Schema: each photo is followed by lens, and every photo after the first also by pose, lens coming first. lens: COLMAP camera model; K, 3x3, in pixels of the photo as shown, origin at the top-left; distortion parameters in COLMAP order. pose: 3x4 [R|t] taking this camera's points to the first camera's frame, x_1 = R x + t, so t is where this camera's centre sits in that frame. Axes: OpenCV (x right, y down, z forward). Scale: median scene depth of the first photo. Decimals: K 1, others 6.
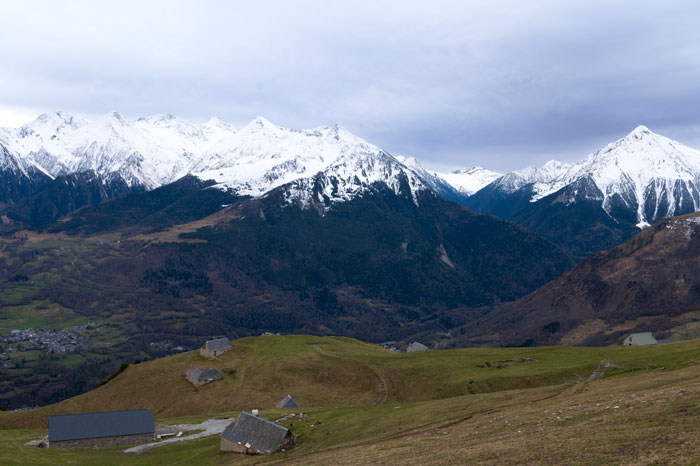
lens RADIAL K [[668.7, 0, 350.1], [0, 668.7, 232.4], [0, 0, 1]] dist [-0.016950, 0.000000]
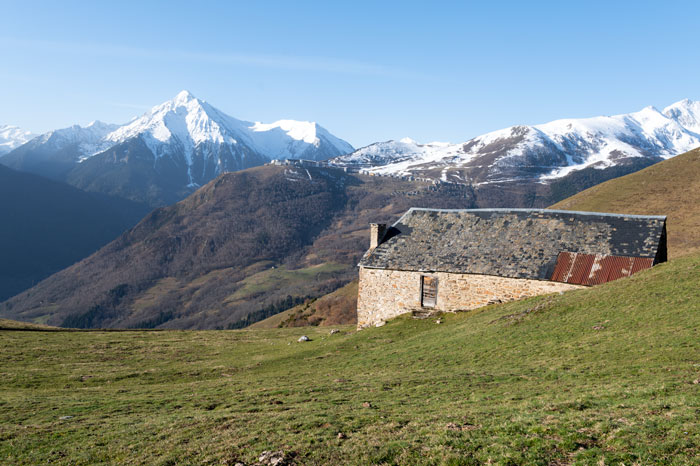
lens RADIAL K [[668.7, 0, 346.5], [0, 668.7, 228.7], [0, 0, 1]] dist [-0.016950, 0.000000]
pose [[0.791890, -0.039364, 0.609393, -0.001050], [0.012561, 0.998759, 0.048193, 0.009052], [-0.610534, -0.030509, 0.791402, 0.047259]]
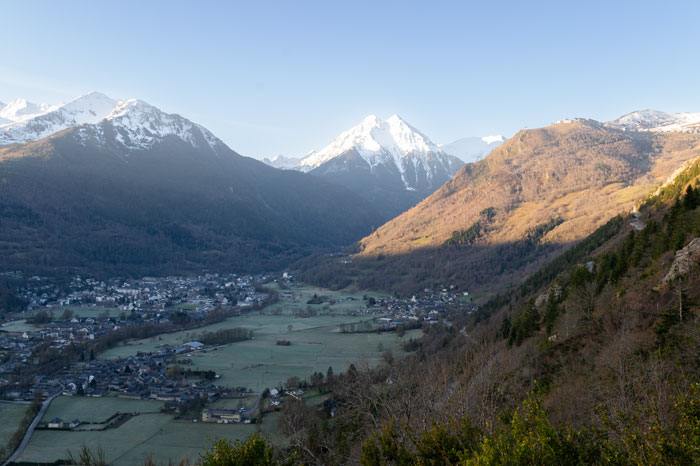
lens RADIAL K [[668.7, 0, 338.9], [0, 668.7, 226.3], [0, 0, 1]] dist [-0.016950, 0.000000]
pose [[0.889459, -0.031123, 0.455954, -0.164131], [0.056337, 0.997536, -0.041809, 0.092844], [-0.453529, 0.062874, 0.889021, 0.112359]]
